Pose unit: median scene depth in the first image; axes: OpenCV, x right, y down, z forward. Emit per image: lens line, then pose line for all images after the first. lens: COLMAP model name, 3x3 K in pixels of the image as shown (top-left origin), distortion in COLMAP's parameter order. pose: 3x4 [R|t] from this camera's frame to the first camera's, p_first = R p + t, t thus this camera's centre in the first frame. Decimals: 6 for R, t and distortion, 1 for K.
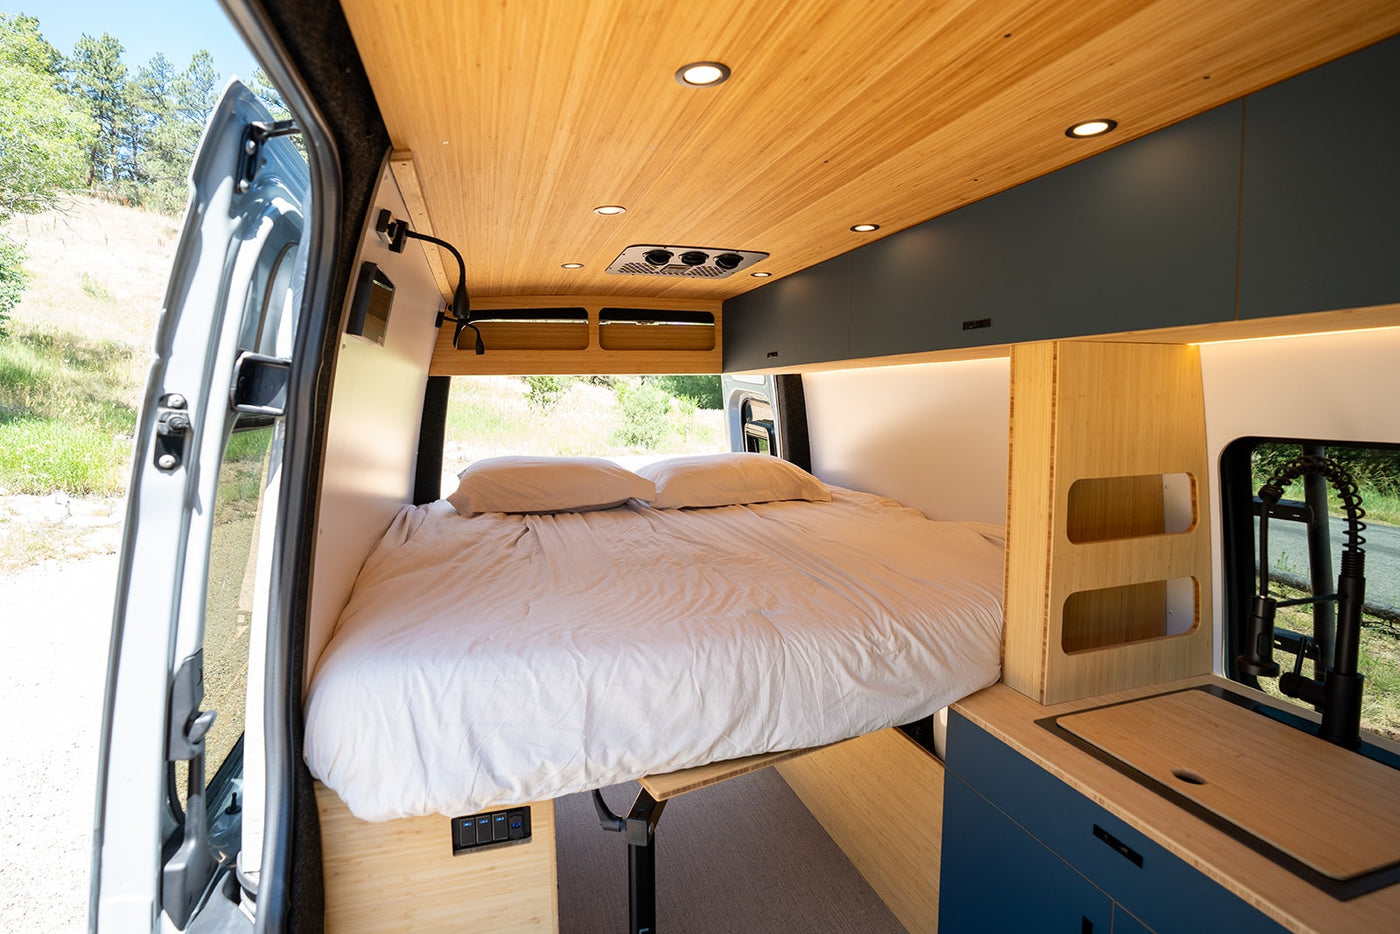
lens RADIAL K [[671.7, 0, 698.7], [0, 671.7, 440.9], [0, 0, 1]] dist [-0.031710, 0.000422]
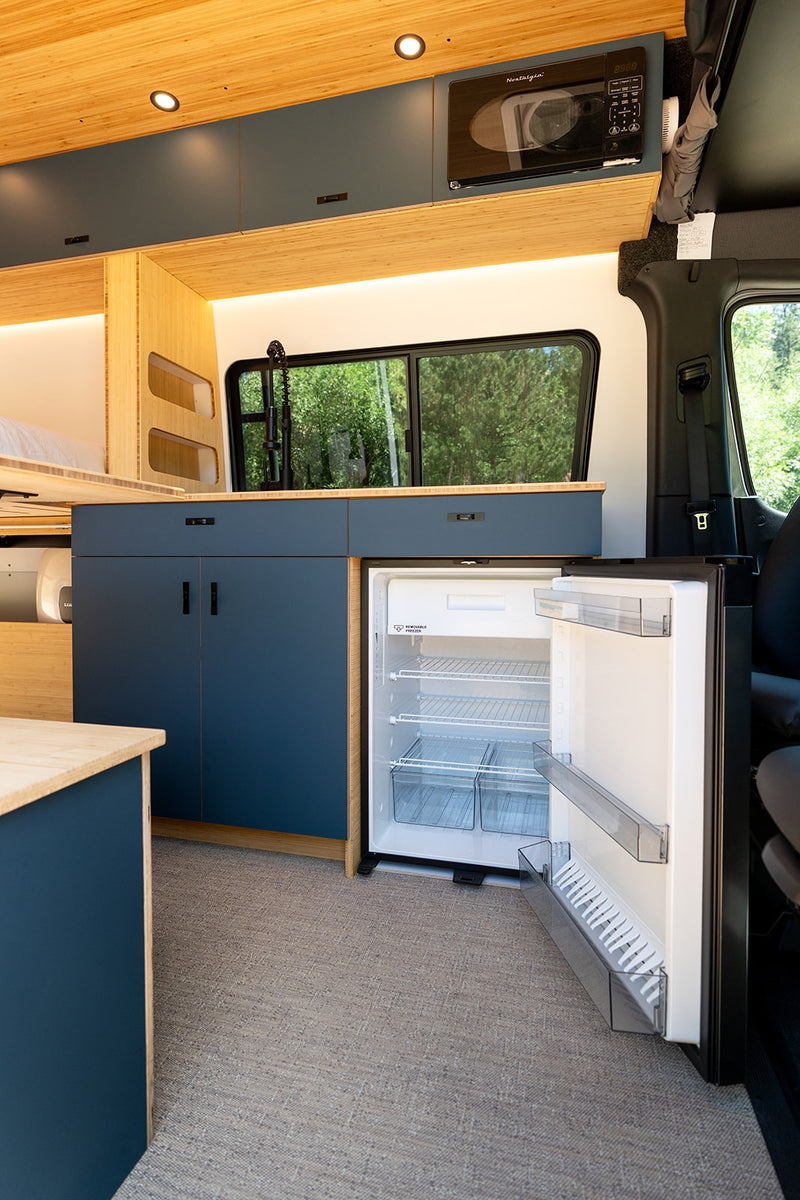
lens RADIAL K [[628.0, 0, 401.1], [0, 628.0, 572.5], [0, 0, 1]] dist [0.003151, 0.000401]
pose [[0.541129, 0.000938, 0.840939, -0.341929], [0.060167, 0.997393, -0.039829, 0.661923], [-0.838784, 0.072149, 0.539662, -0.228088]]
